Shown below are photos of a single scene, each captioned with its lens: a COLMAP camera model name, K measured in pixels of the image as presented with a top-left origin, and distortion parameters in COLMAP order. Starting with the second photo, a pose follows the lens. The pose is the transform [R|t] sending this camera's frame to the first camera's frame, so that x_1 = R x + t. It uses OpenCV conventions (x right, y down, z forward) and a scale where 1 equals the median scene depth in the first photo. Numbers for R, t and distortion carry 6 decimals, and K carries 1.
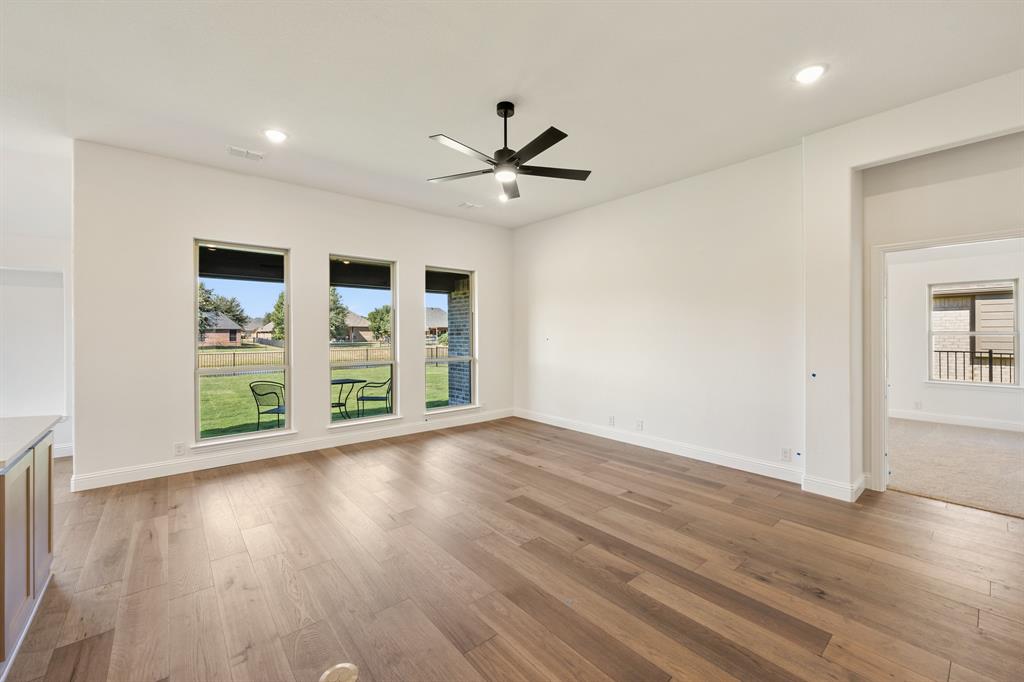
lens RADIAL K [[412.3, 0, 511.3], [0, 412.3, 337.2], [0, 0, 1]] dist [0.002982, 0.000071]
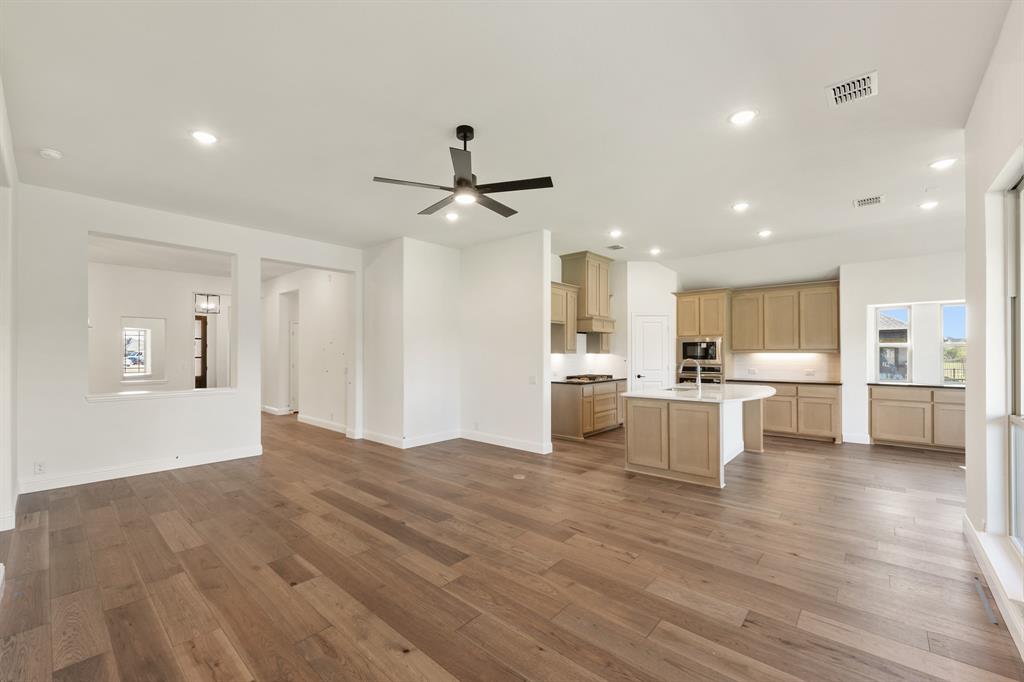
lens RADIAL K [[412.3, 0, 512.1], [0, 412.3, 348.9], [0, 0, 1]] dist [0.002982, 0.000071]
pose [[-0.987713, 0.007028, -0.156121, 0.031396], [0.008128, 0.999946, -0.006408, -0.014632], [0.156068, -0.007598, -0.987717, 1.926027]]
